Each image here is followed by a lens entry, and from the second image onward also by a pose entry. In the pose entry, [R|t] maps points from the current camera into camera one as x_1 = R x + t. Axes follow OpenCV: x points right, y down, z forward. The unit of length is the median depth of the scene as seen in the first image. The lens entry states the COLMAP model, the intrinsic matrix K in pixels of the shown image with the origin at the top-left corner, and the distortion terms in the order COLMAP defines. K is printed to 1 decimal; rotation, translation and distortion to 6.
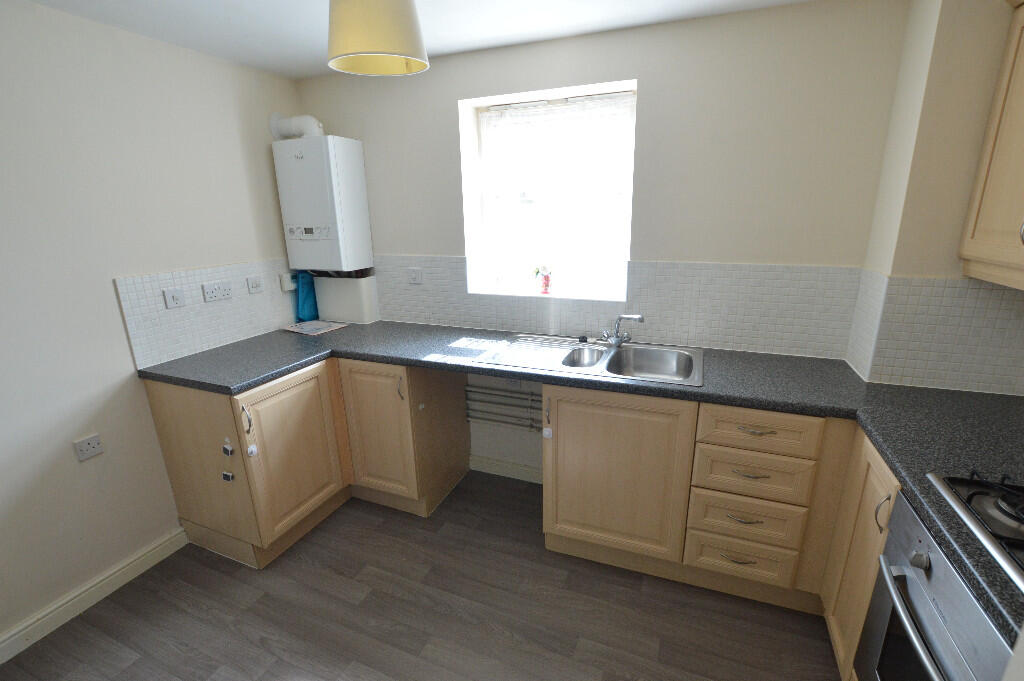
lens RADIAL K [[455.9, 0, 514.7], [0, 455.9, 341.7], [0, 0, 1]] dist [-0.029403, -0.001152]
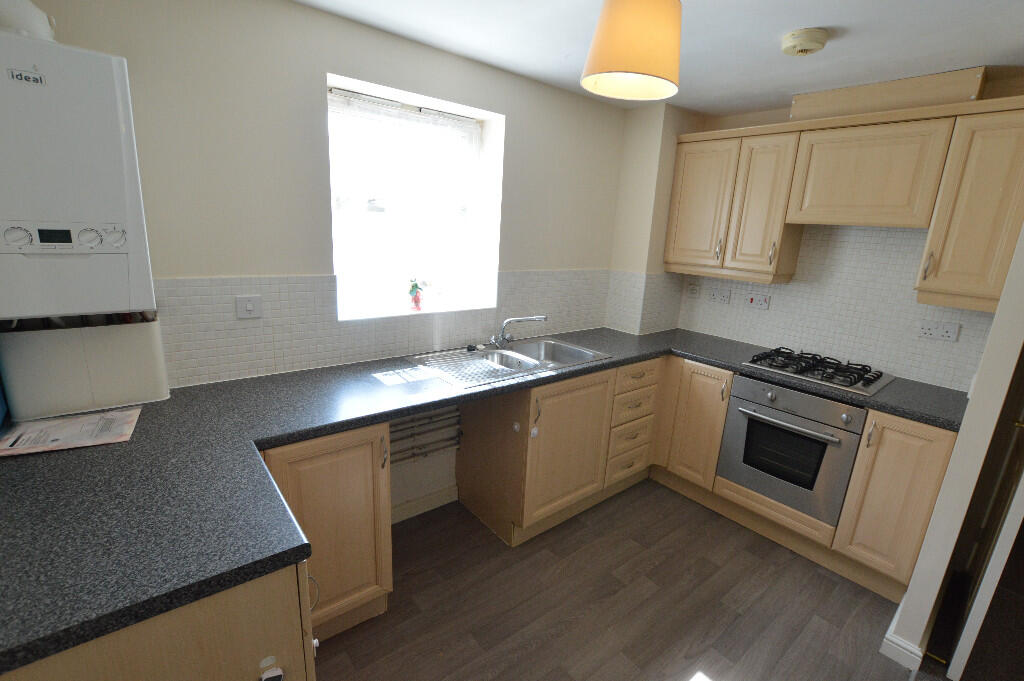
lens RADIAL K [[455.9, 0, 515.2], [0, 455.9, 342.9], [0, 0, 1]] dist [-0.029403, -0.001152]
pose [[0.480282, -0.171431, 0.860198, -0.752963], [0.182084, 0.978836, 0.093410, -0.103666], [-0.858006, 0.111765, 0.501333, 0.420599]]
